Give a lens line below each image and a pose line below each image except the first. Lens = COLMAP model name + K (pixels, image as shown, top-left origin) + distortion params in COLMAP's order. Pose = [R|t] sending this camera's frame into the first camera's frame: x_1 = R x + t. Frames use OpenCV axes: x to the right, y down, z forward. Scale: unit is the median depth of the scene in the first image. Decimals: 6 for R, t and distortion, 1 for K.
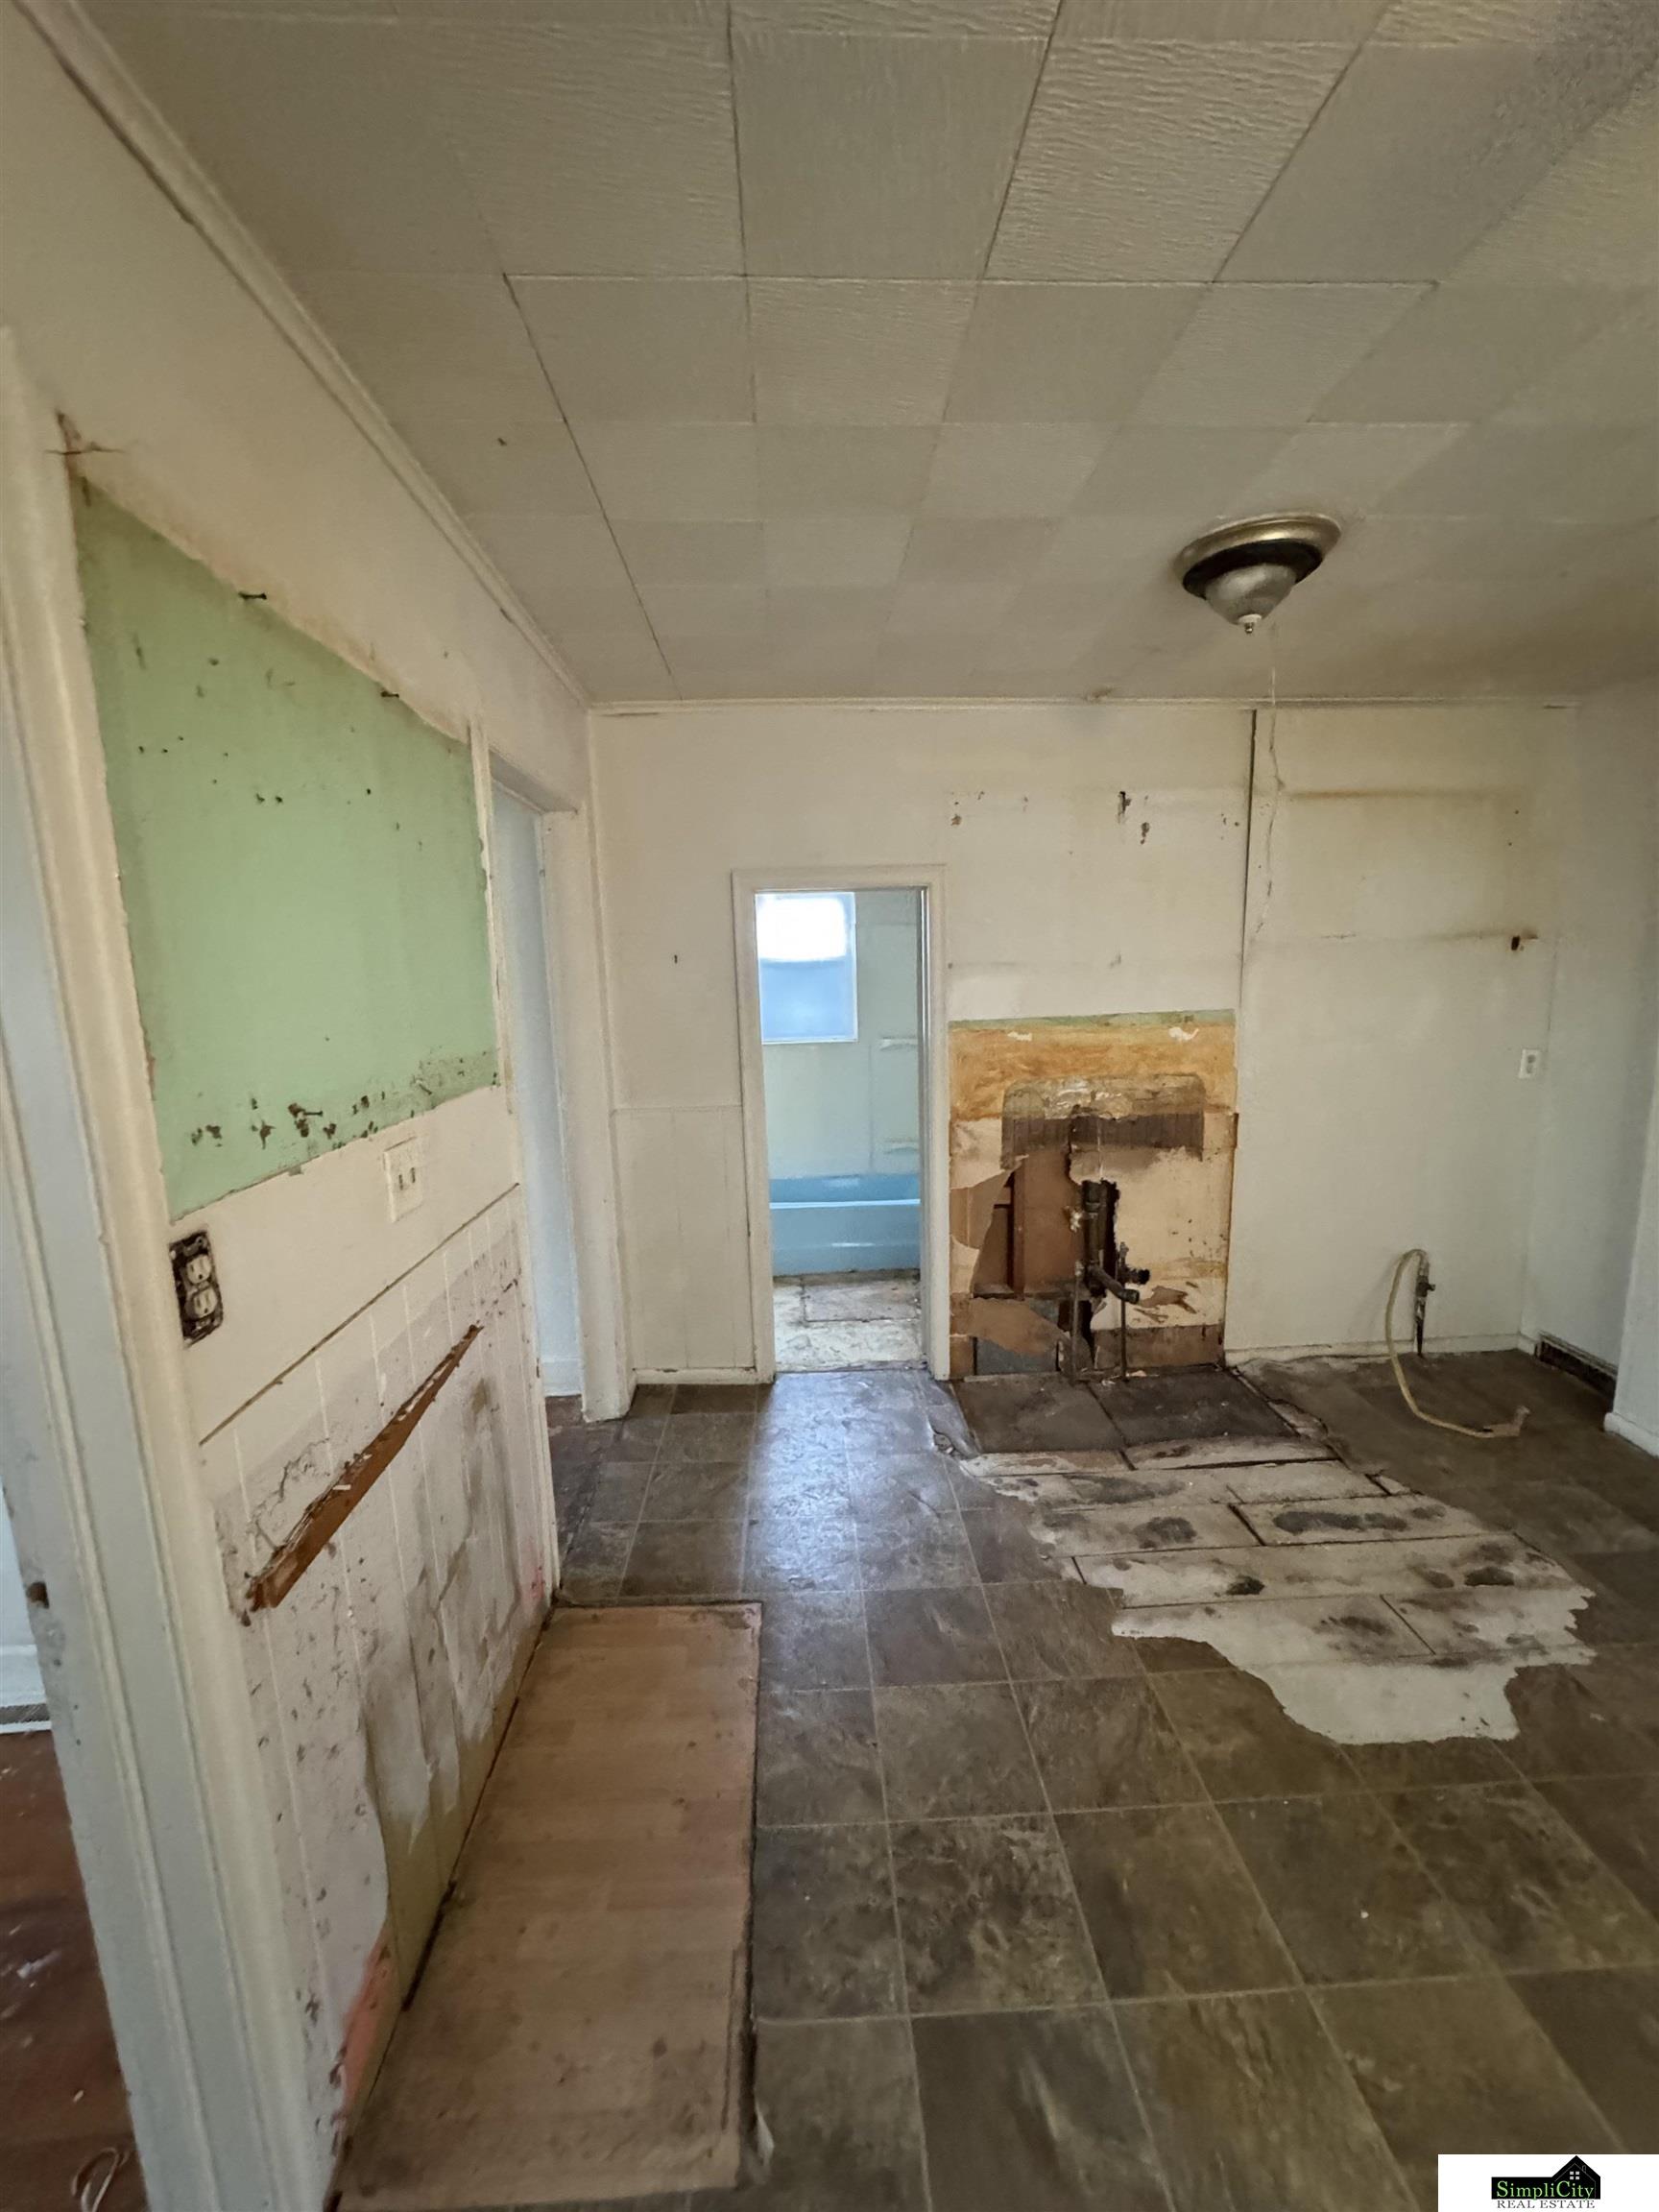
lens RADIAL K [[878.0, 0, 832.3], [0, 878.0, 1105.3], [0, 0, 1]] dist [-0.002294, 0.000164]
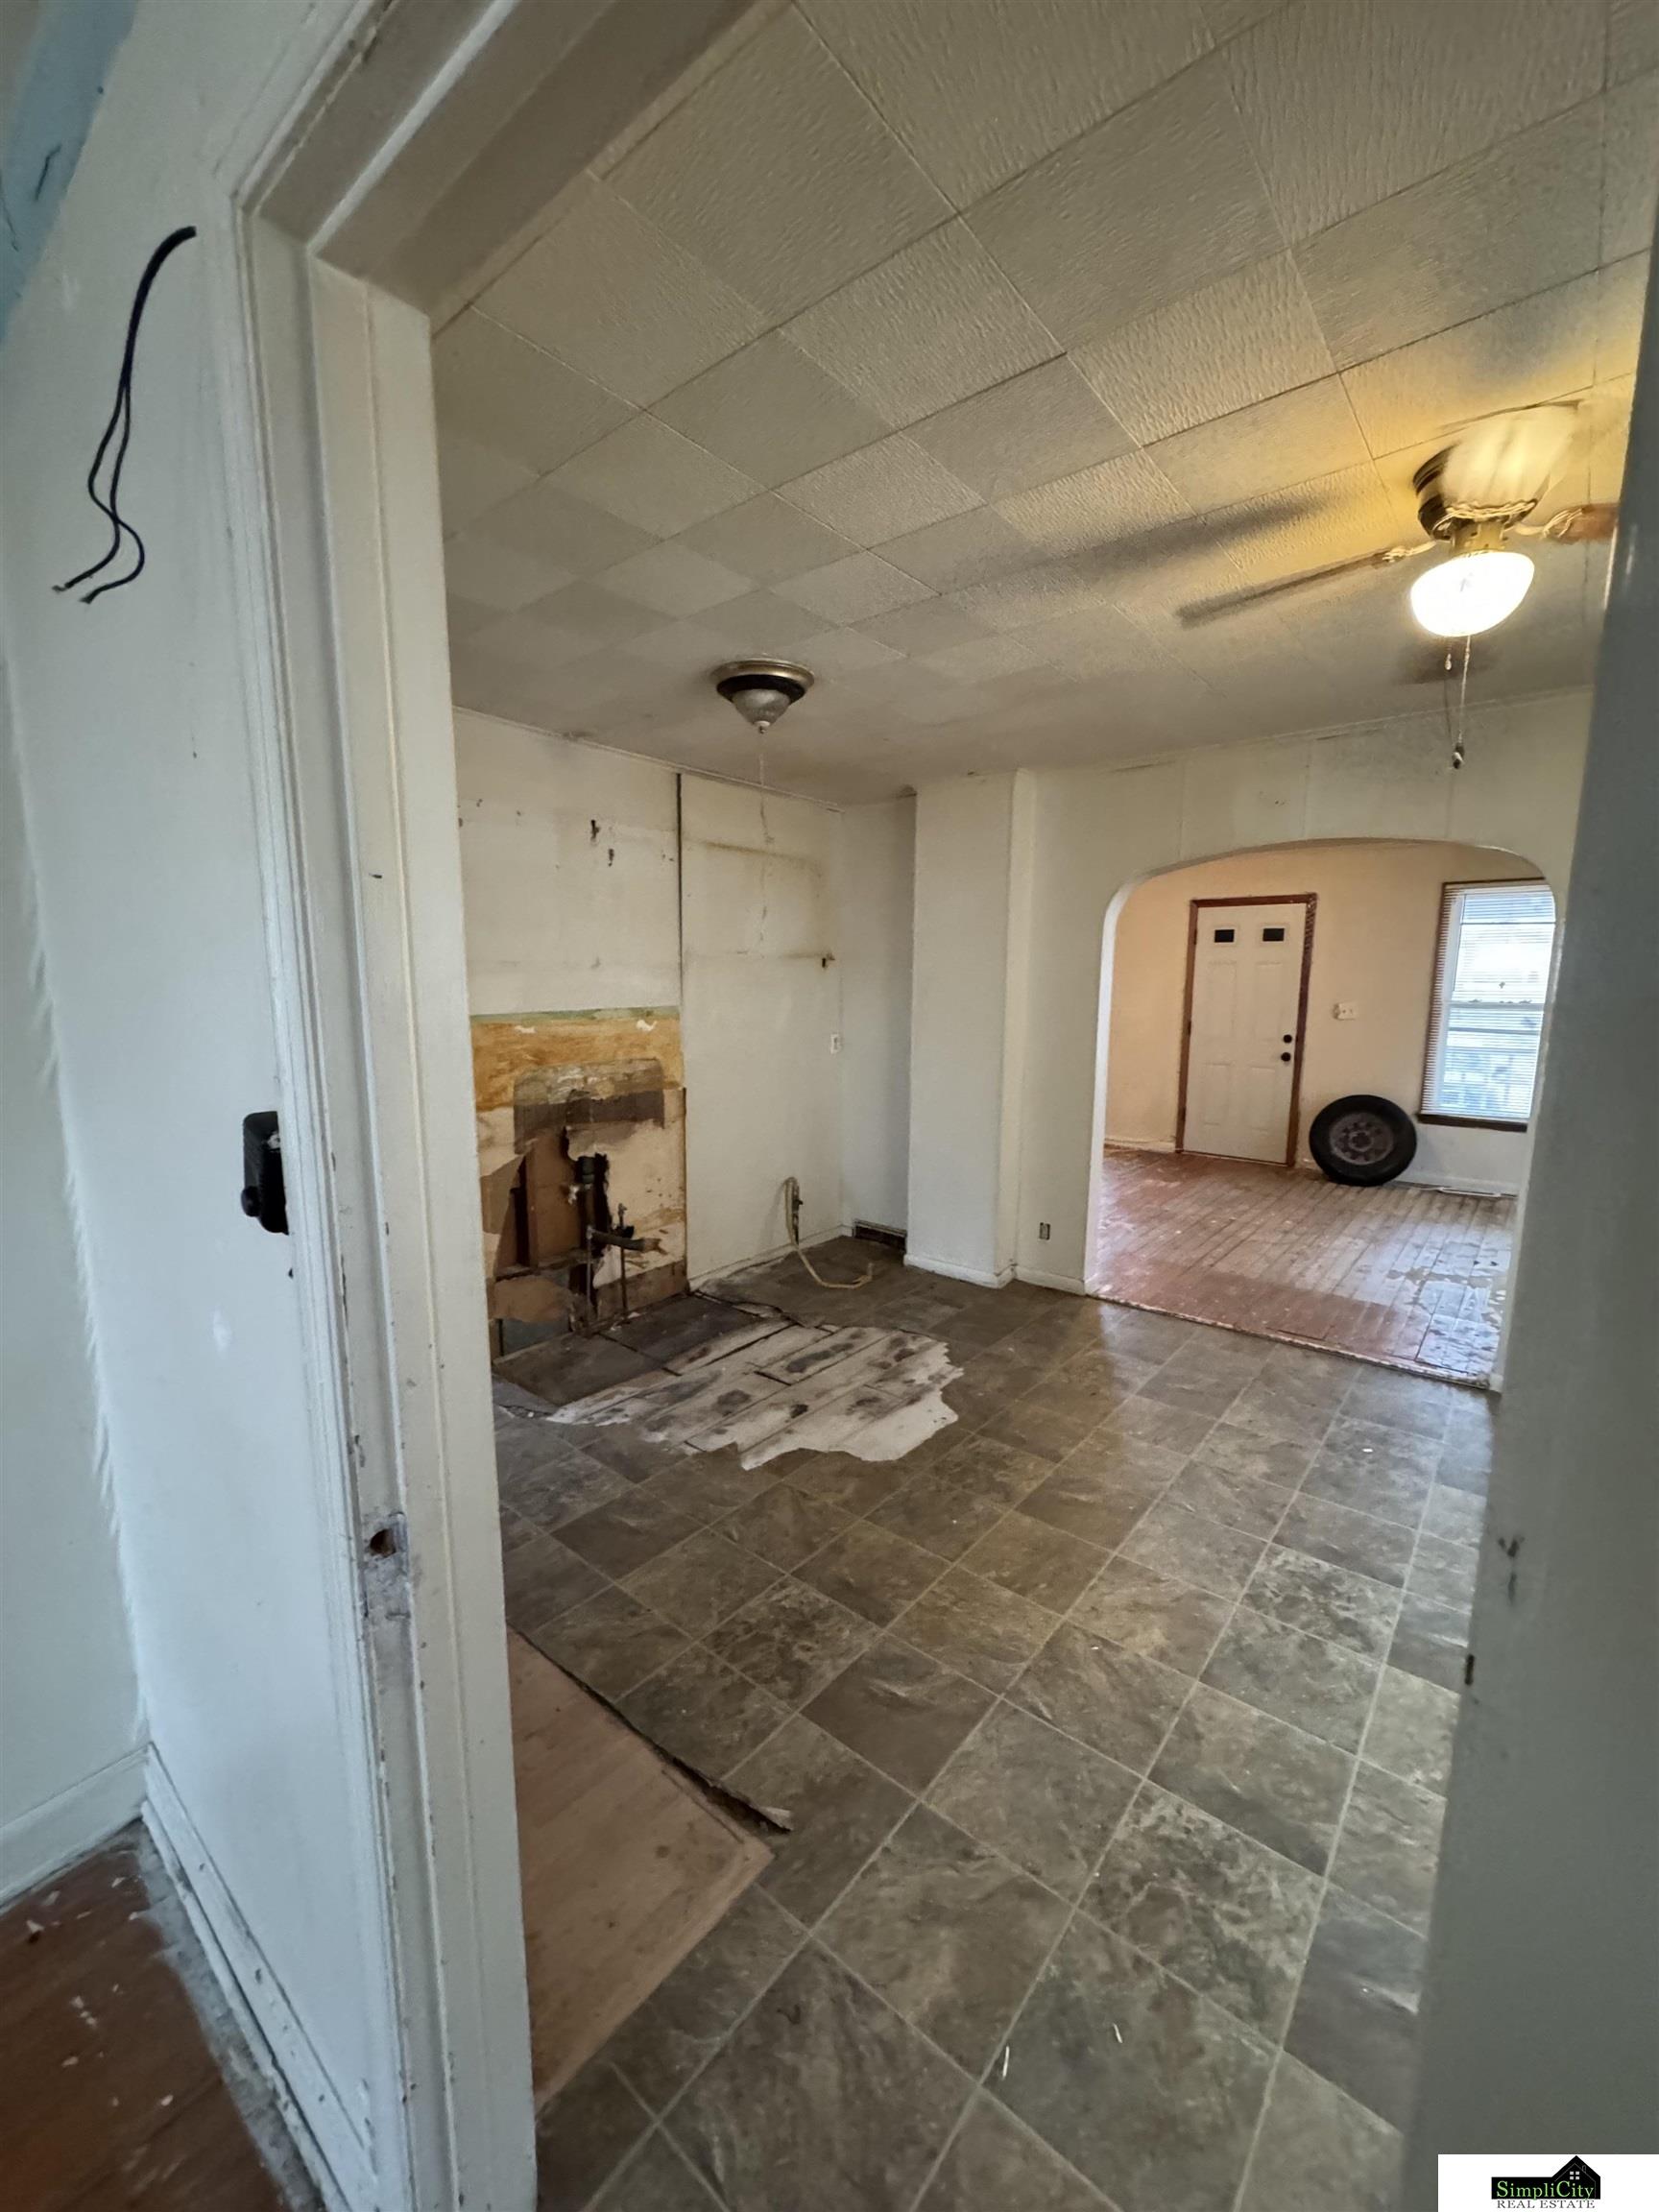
lens RADIAL K [[880.8, 0, 832.9], [0, 880.8, 1105.3], [0, 0, 1]] dist [-0.003331, 0.000701]
pose [[0.671239, -0.078679, 0.737053, -0.348437], [0.095004, 0.995282, 0.019724, 0.030289], [-0.735127, 0.056783, 0.675547, -0.011803]]
